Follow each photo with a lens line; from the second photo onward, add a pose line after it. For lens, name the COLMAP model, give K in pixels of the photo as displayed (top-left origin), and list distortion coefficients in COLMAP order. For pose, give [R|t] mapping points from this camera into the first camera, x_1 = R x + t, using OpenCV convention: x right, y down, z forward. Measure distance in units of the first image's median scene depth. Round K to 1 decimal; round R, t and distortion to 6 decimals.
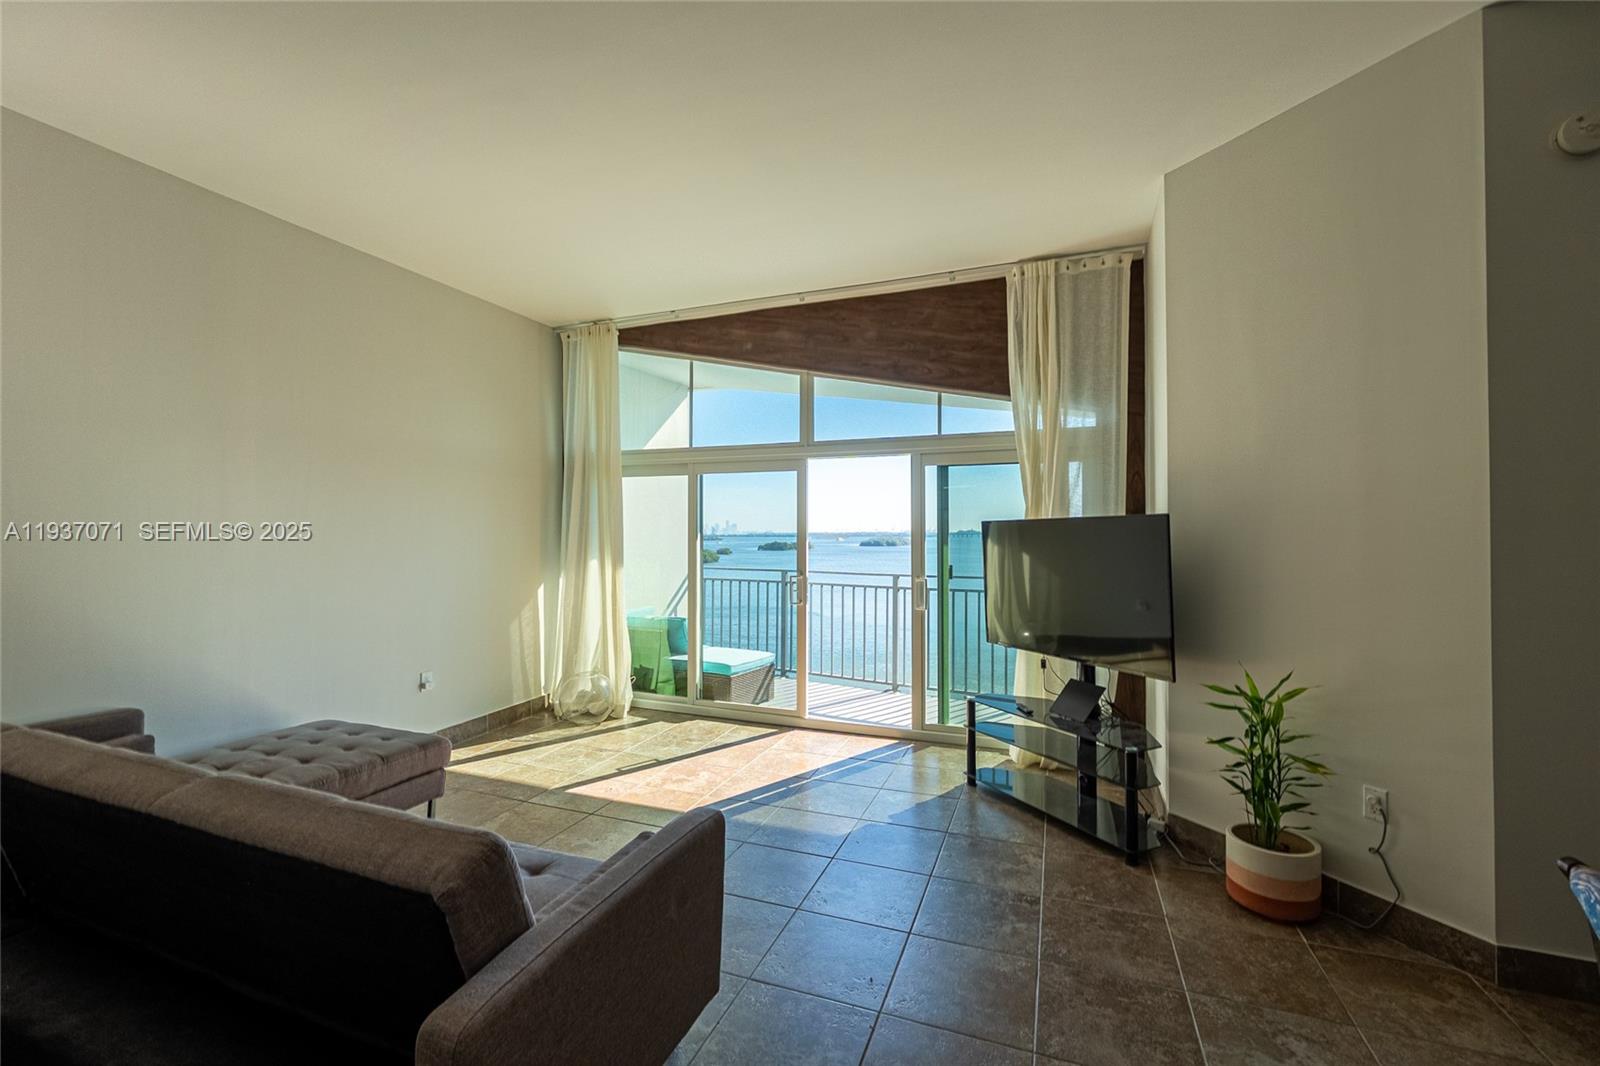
lens RADIAL K [[676.2, 0, 791.7], [0, 676.2, 530.0], [0, 0, 1]] dist [-0.005947, 0.000551]
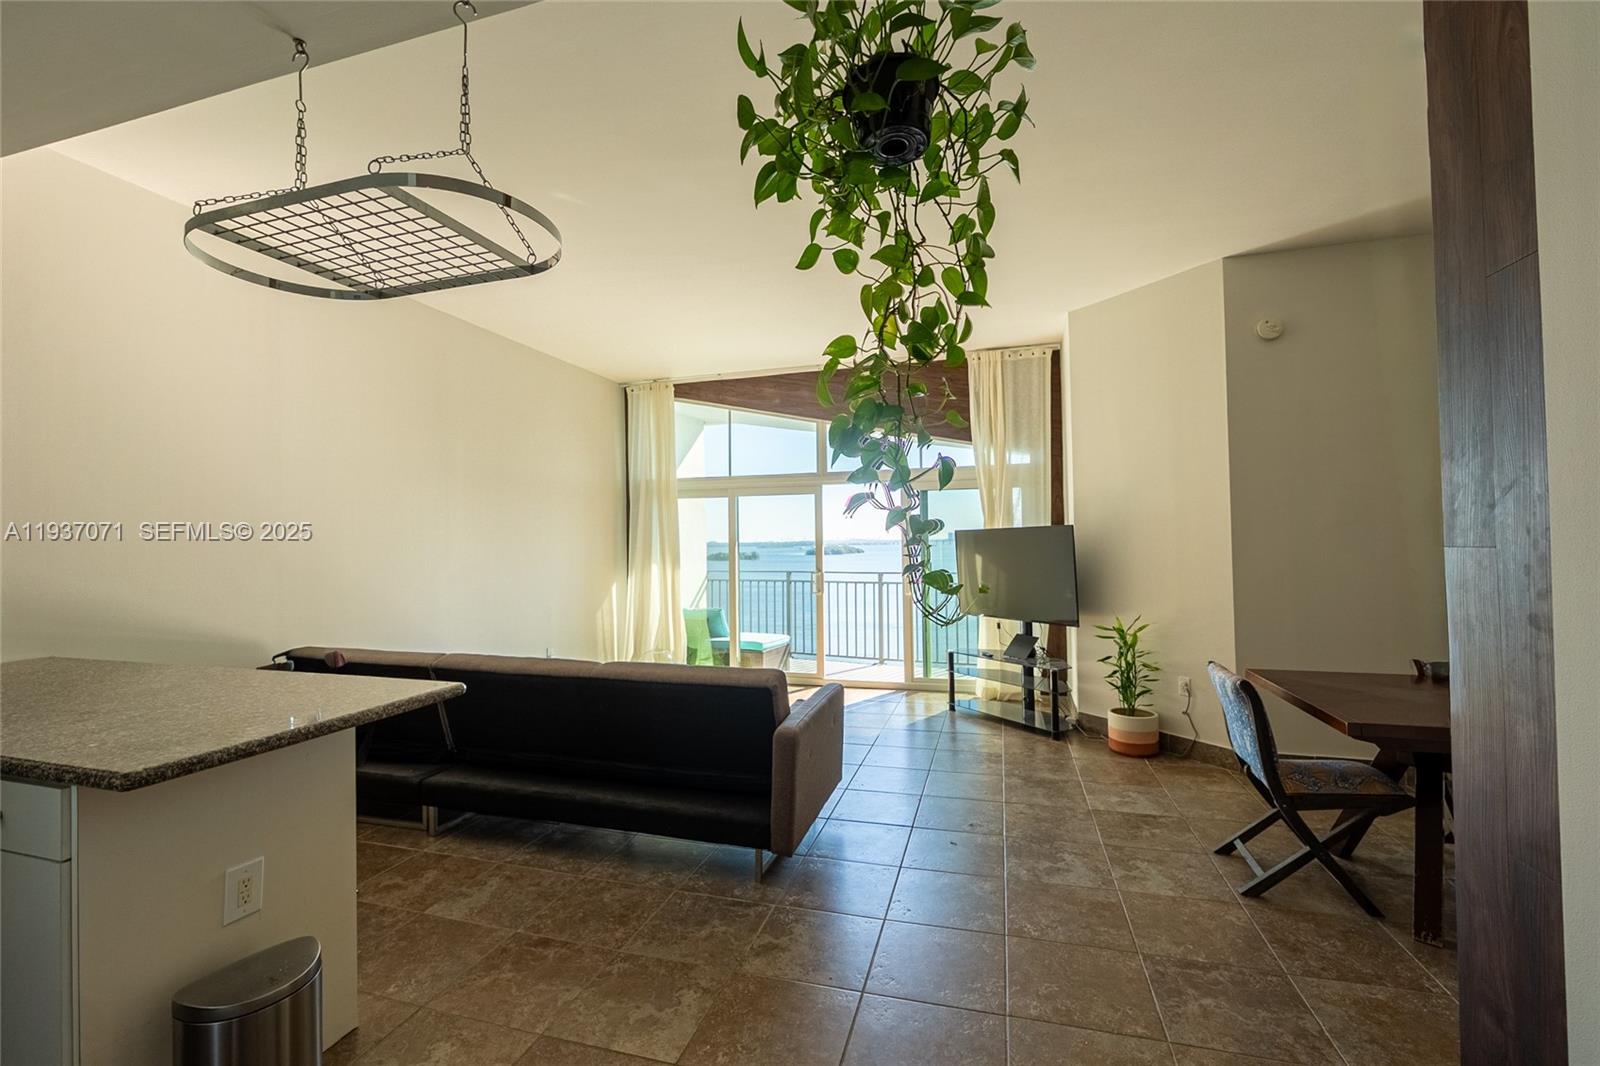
lens RADIAL K [[686.6, 0, 791.9], [0, 686.6, 531.4], [0, 0, 1]] dist [-0.000152, 0.000235]
pose [[0.996433, -0.012905, 0.083397, -0.170354], [0.013850, 0.999846, -0.010767, 0.000429], [-0.083245, 0.011884, 0.996458, -0.393148]]
